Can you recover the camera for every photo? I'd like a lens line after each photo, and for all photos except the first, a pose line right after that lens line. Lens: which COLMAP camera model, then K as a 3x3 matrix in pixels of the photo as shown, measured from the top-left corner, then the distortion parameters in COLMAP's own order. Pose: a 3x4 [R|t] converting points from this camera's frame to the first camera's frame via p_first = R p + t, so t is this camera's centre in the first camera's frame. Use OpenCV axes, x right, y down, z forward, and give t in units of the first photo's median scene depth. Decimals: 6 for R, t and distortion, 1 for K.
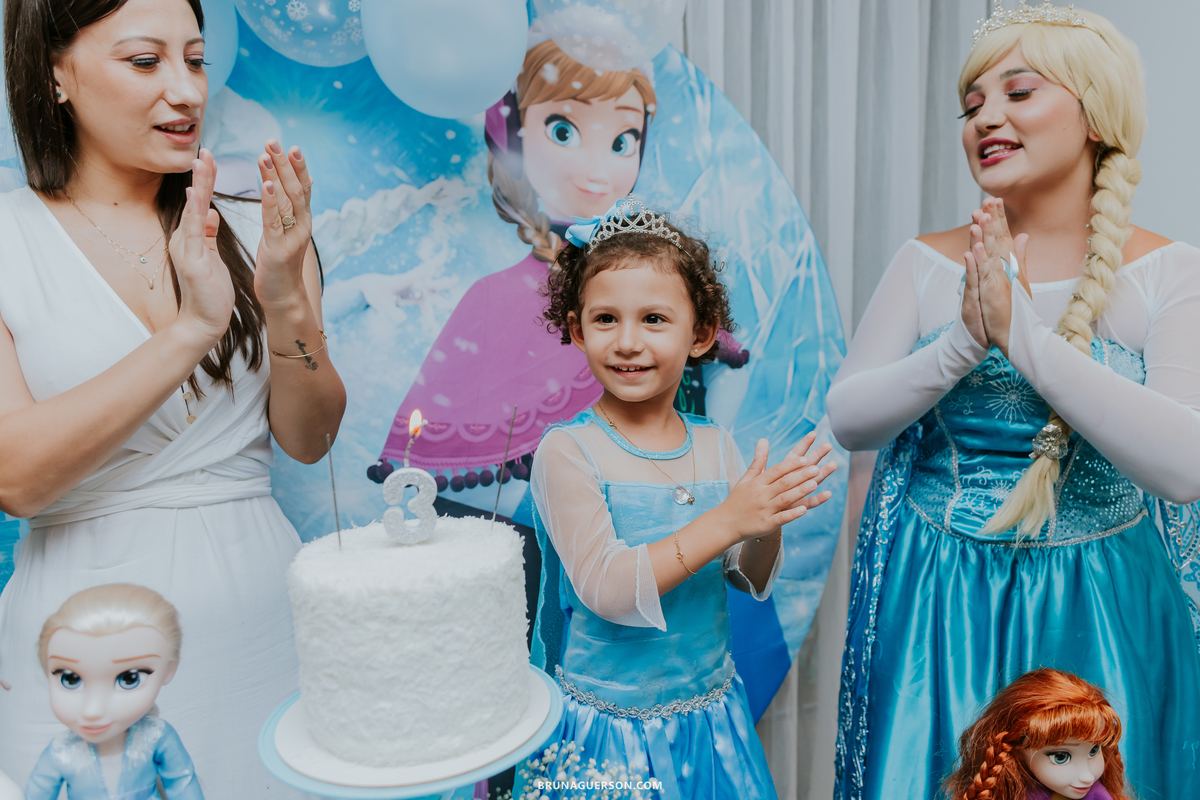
lens RADIAL K [[813.4, 0, 600.0], [0, 813.4, 400.0], [0, 0, 1]] dist [0.007709, 0.000414]
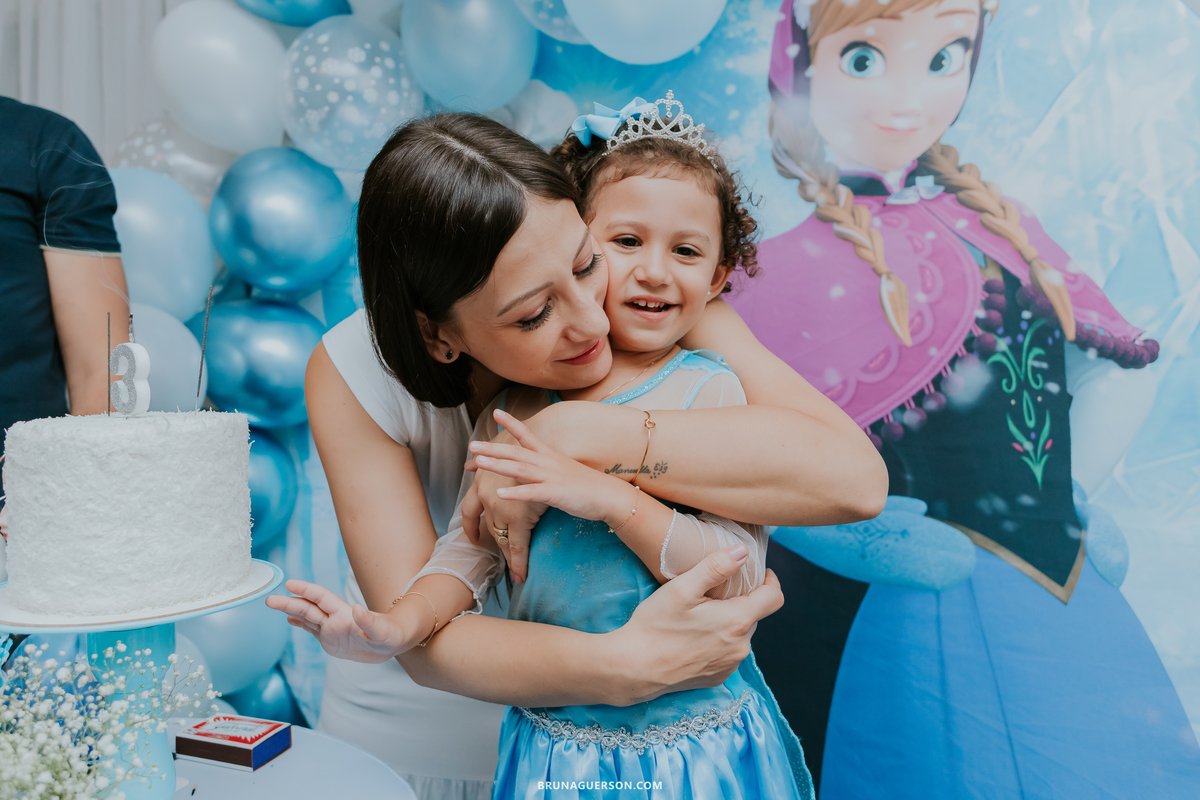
lens RADIAL K [[877.4, 0, 598.0], [0, 877.4, 359.0], [0, 0, 1]] dist [0.037588, -0.030583]
pose [[0.711361, 0.027614, -0.702284, 0.384432], [-0.102383, 0.992640, -0.064676, 0.044659], [0.695329, 0.117910, 0.708953, 0.235435]]
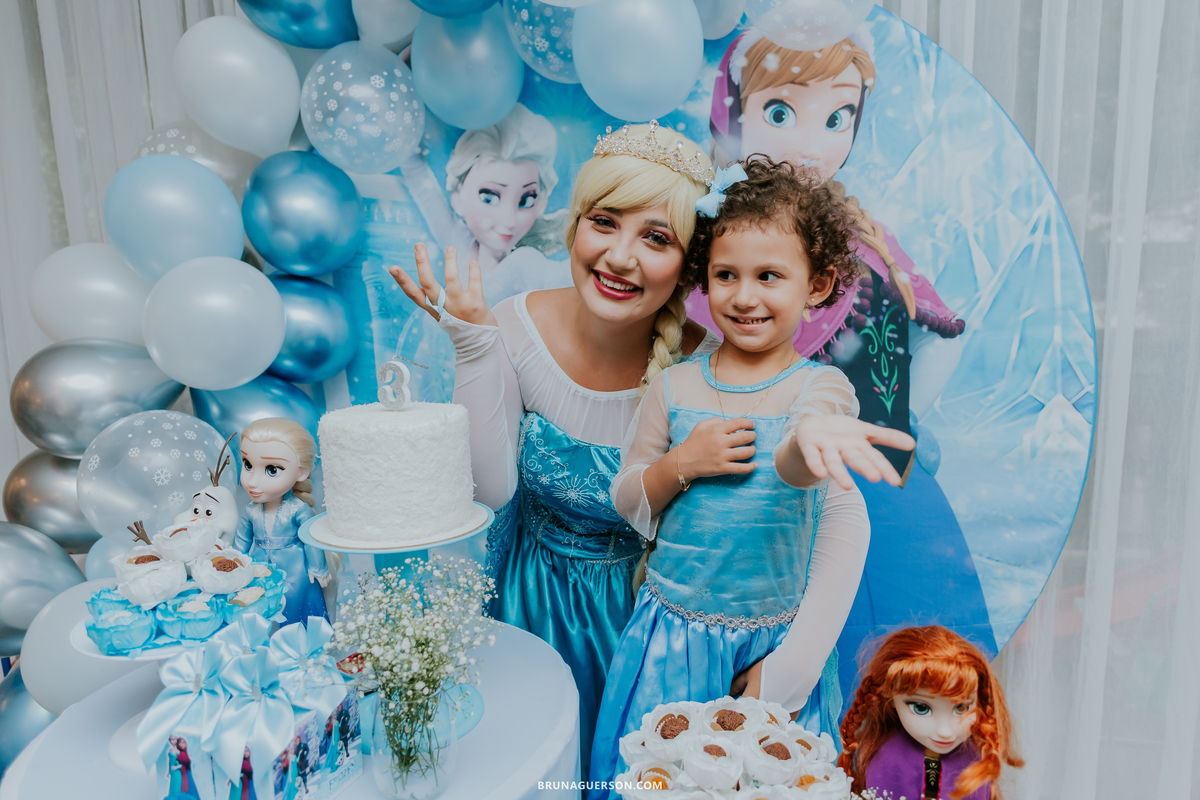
lens RADIAL K [[777.1, 0, 622.3], [0, 777.1, 396.1], [0, 0, 1]] dist [0.012387, 0.001740]
pose [[0.851028, 0.090285, -0.517301, 0.351613], [-0.076125, 0.995914, 0.048583, 0.016918], [0.519574, -0.001966, 0.854423, -0.016302]]
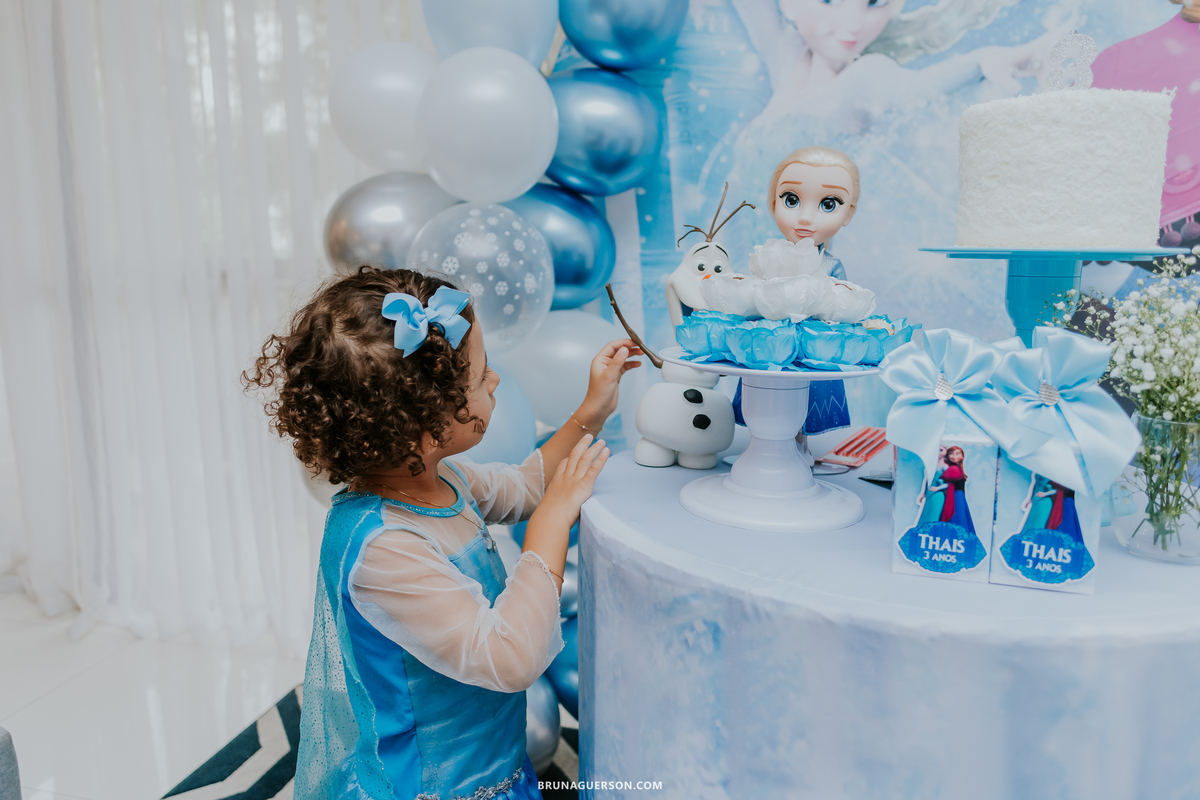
lens RADIAL K [[843.4, 0, 581.2], [0, 843.4, 377.6], [0, 0, 1]] dist [0.004769, 0.003878]
pose [[0.796476, 0.130587, -0.590401, -0.002806], [-0.100814, 0.991413, 0.083282, 0.216943], [0.596207, -0.006811, 0.802802, -0.180617]]
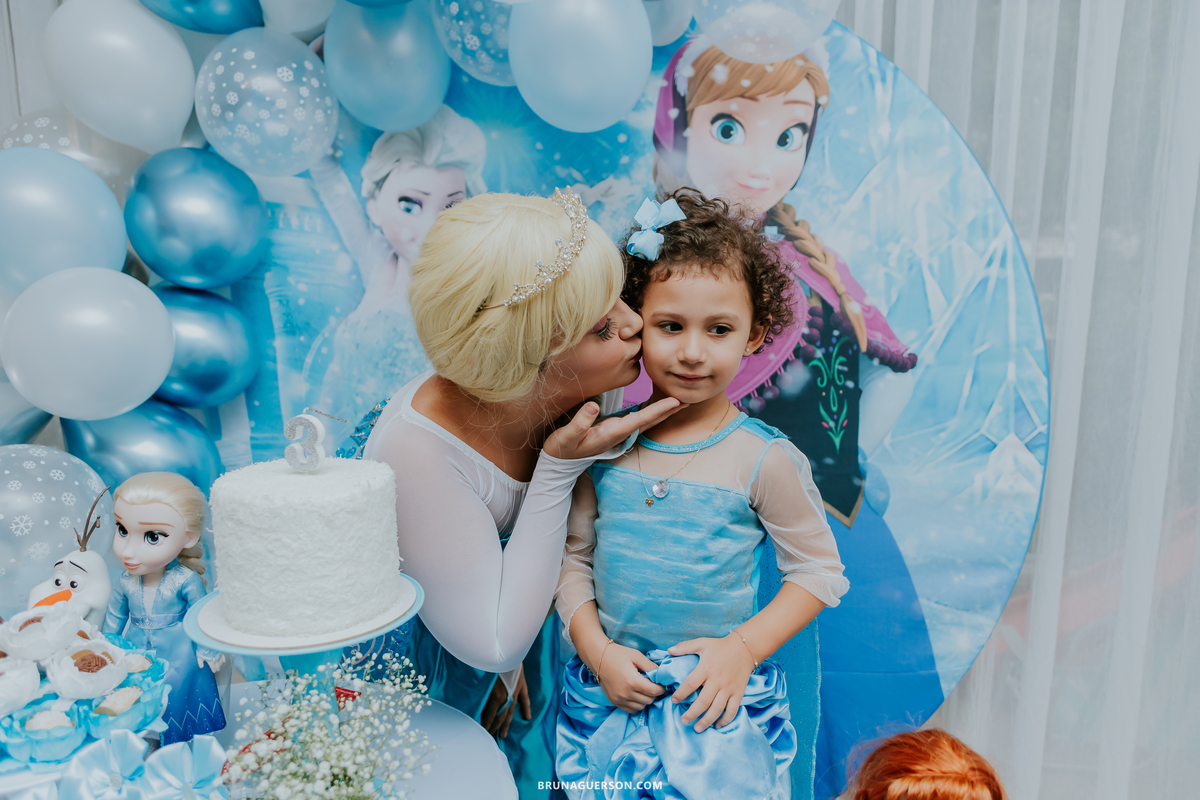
lens RADIAL K [[785.6, 0, 600.0], [0, 785.6, 400.0], [0, 0, 1]] dist [0.012487, -0.004513]
pose [[0.890477, 0.101942, -0.443461, 0.285945], [-0.092550, 0.994786, 0.042838, -0.015069], [0.445516, 0.002896, 0.895269, 0.032164]]
